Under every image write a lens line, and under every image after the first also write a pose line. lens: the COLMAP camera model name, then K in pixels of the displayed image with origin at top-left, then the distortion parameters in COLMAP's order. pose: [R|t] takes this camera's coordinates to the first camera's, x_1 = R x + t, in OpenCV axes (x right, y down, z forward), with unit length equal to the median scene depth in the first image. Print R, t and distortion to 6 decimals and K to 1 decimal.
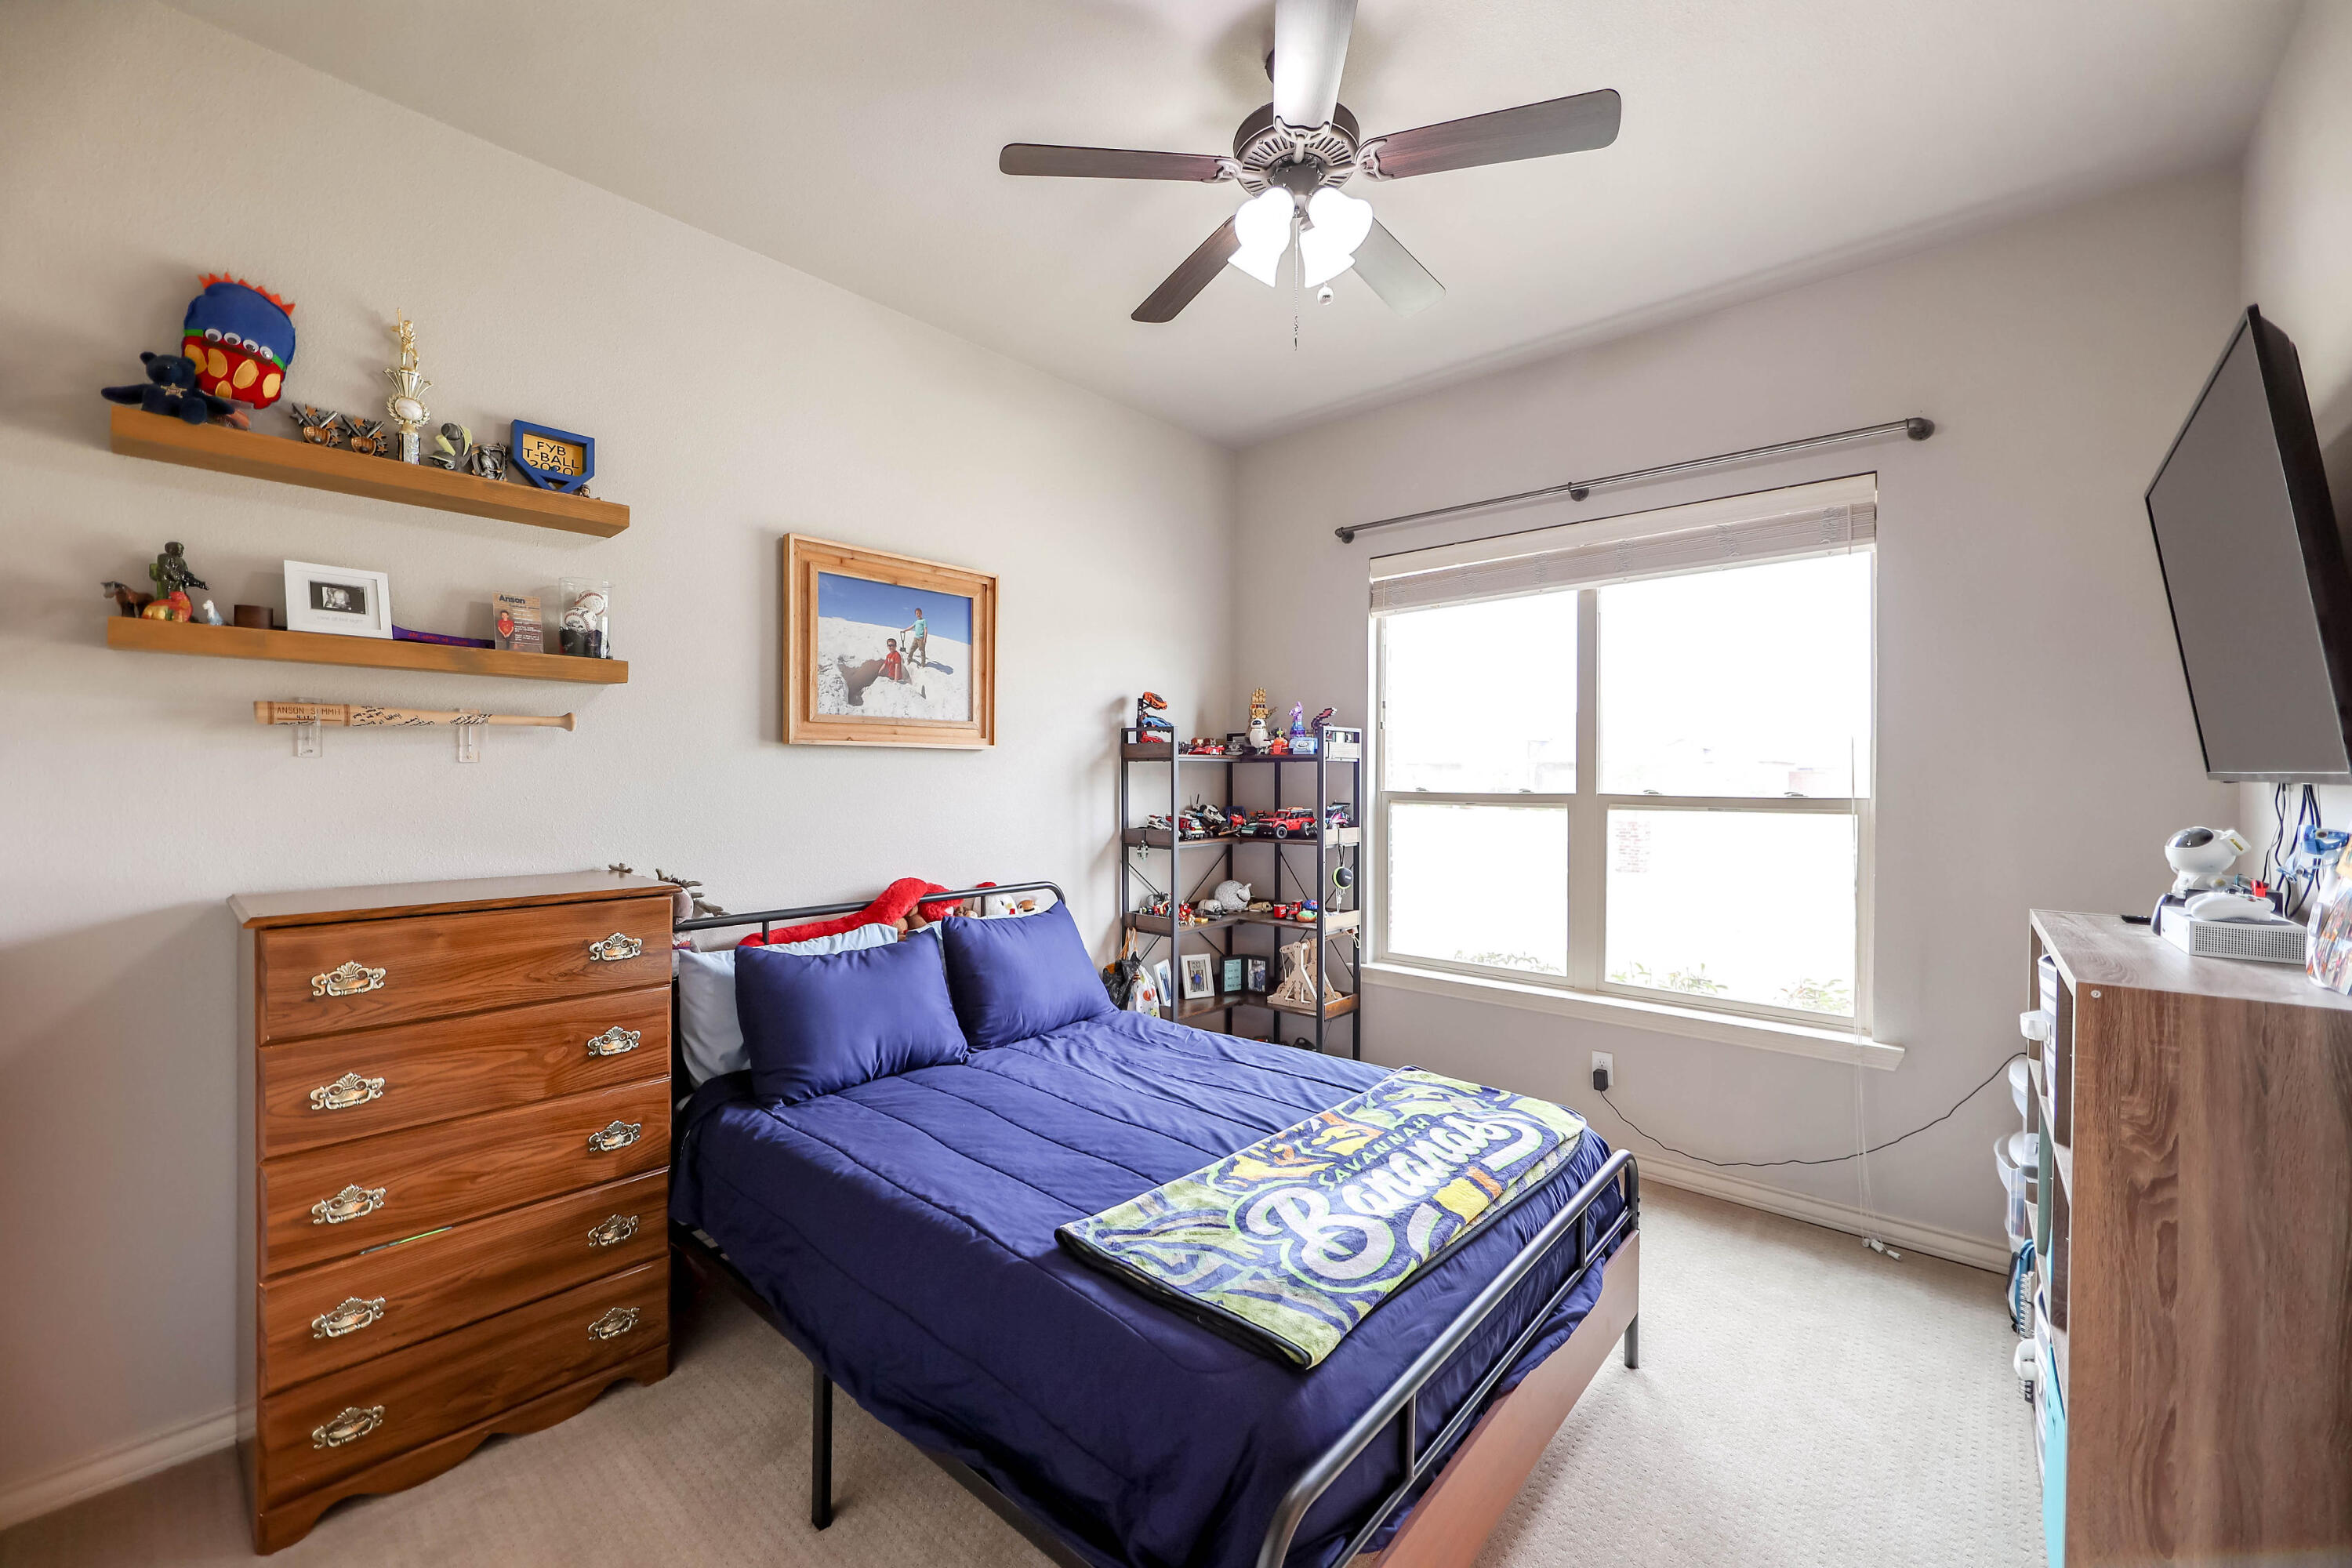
lens RADIAL K [[925.4, 0, 1172.6], [0, 925.4, 783.8], [0, 0, 1]] dist [-0.008826, 0.000776]
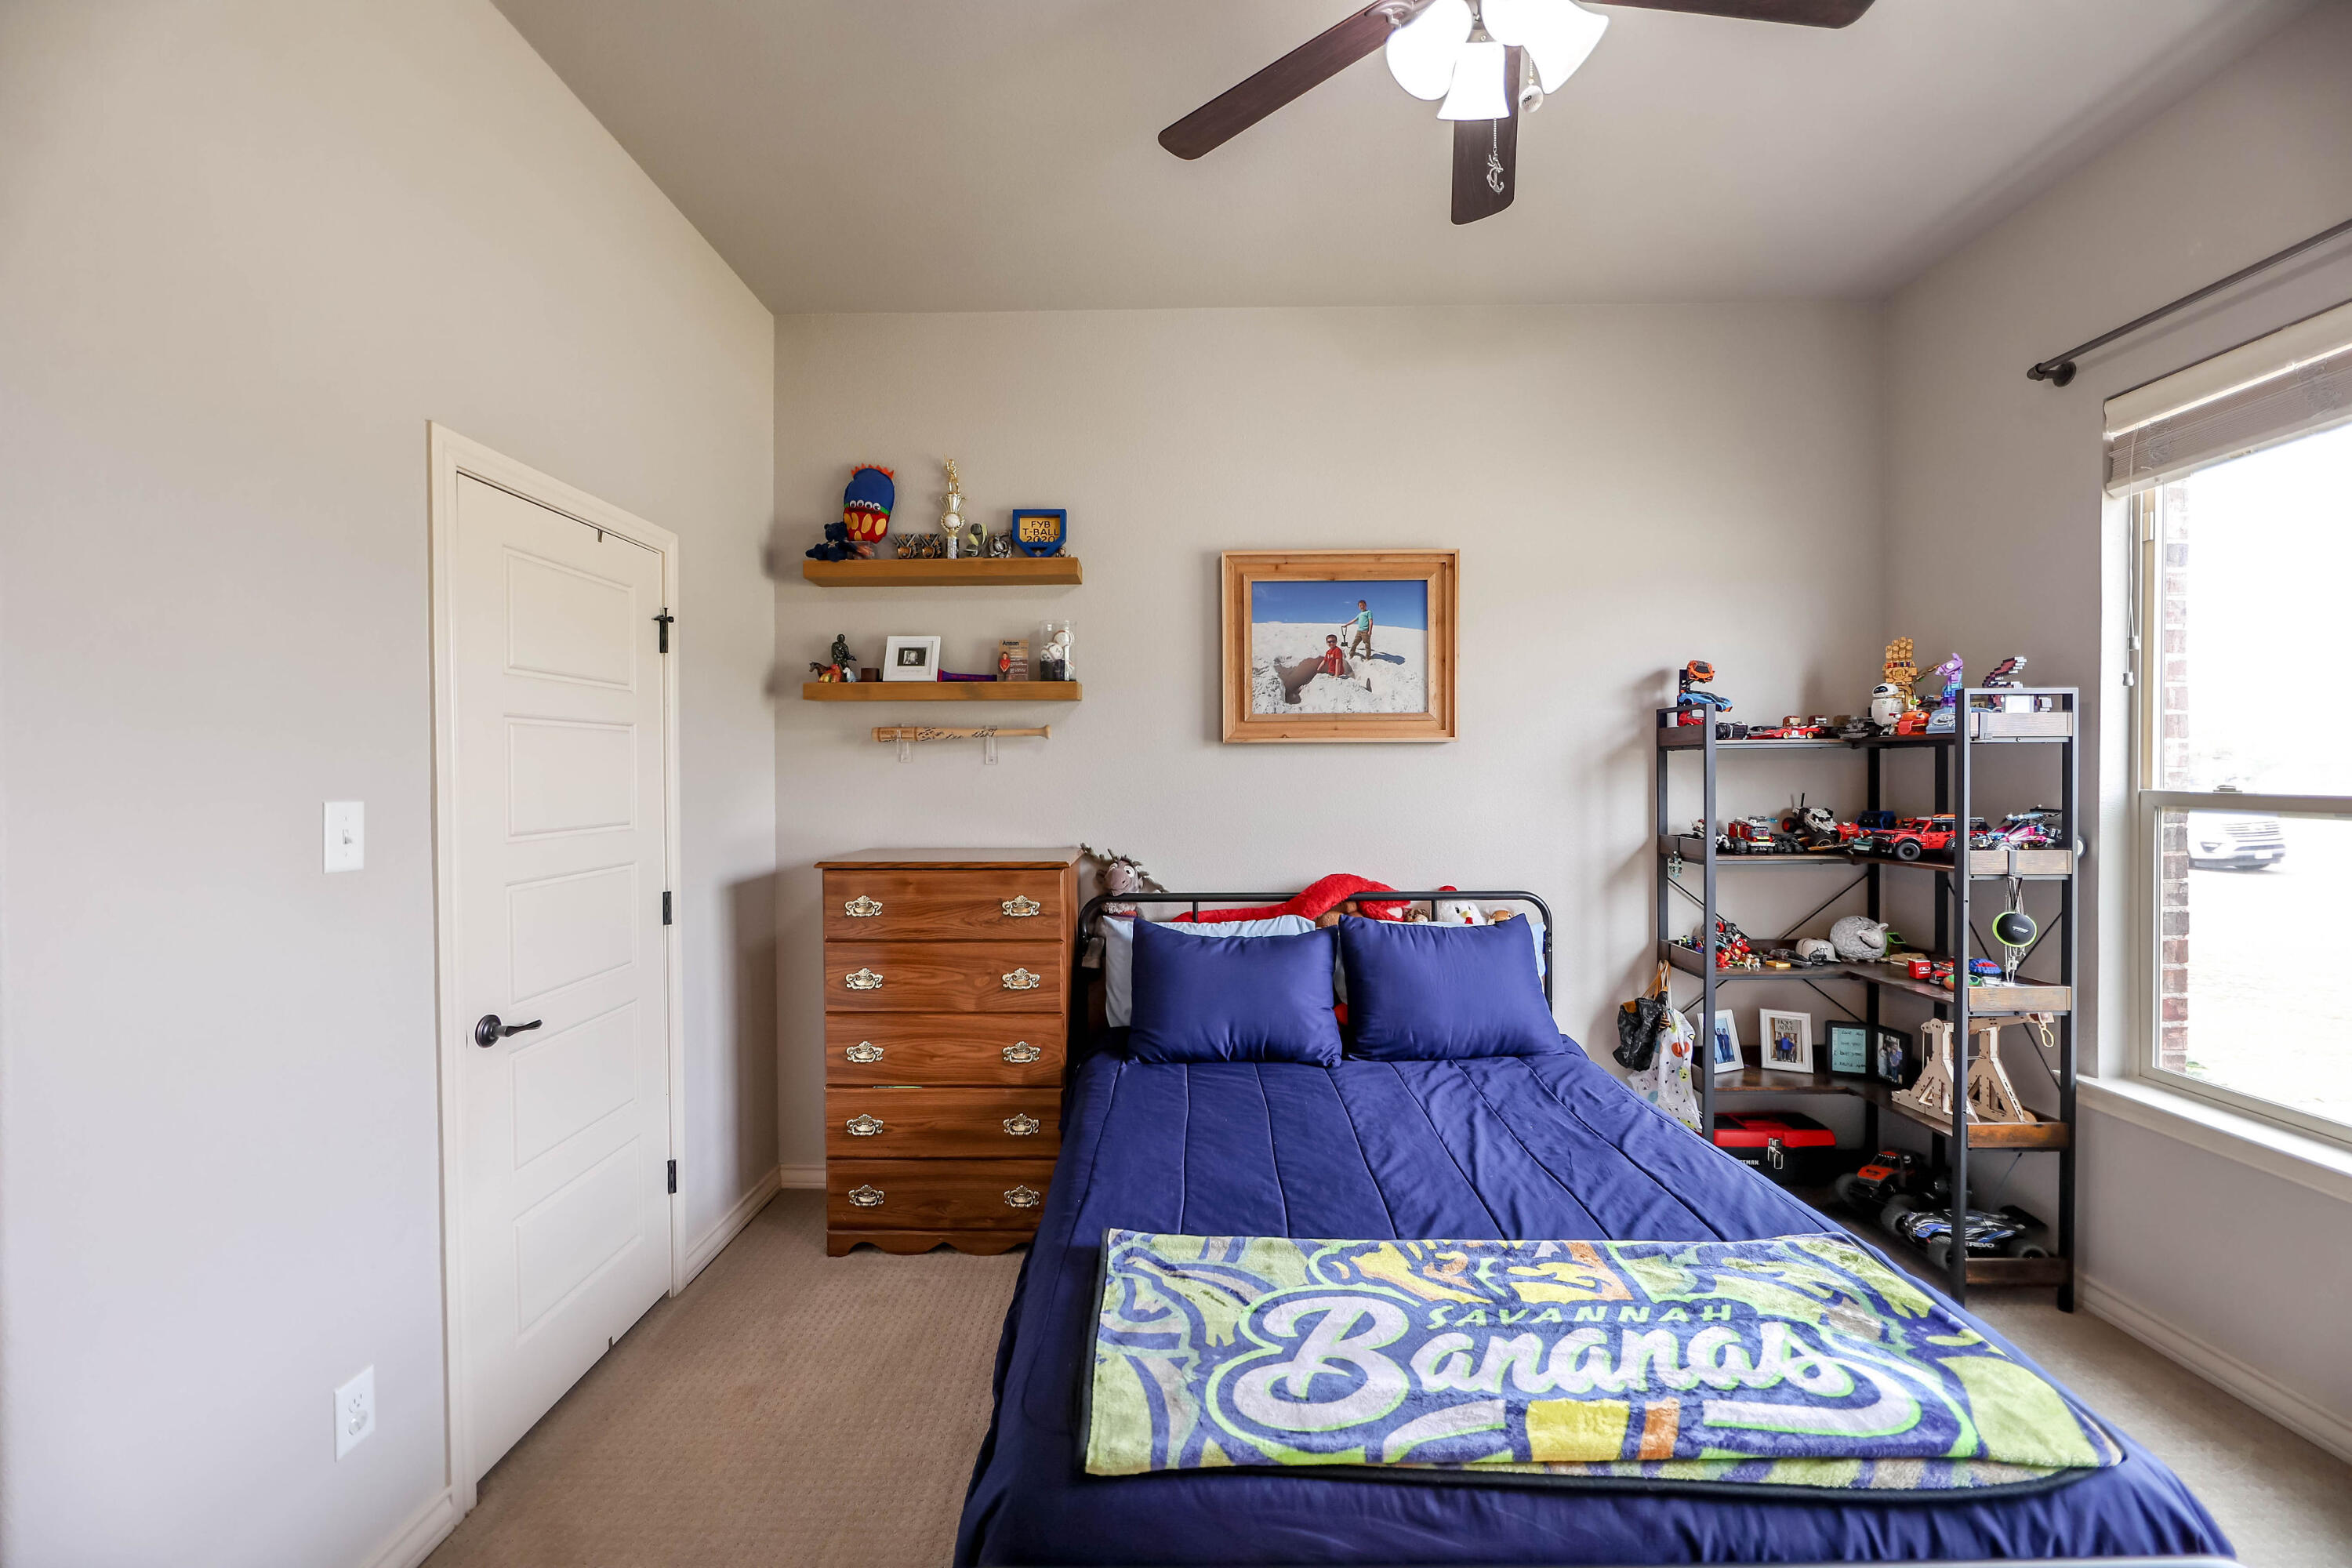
lens RADIAL K [[925.4, 0, 1180.6], [0, 925.4, 786.4], [0, 0, 1]] dist [-0.008826, 0.000776]
pose [[0.659938, 0.004642, -0.751305, 0.455157], [0.001079, 0.999974, 0.007125, 0.000524], [0.751319, -0.005513, 0.659916, 0.280453]]
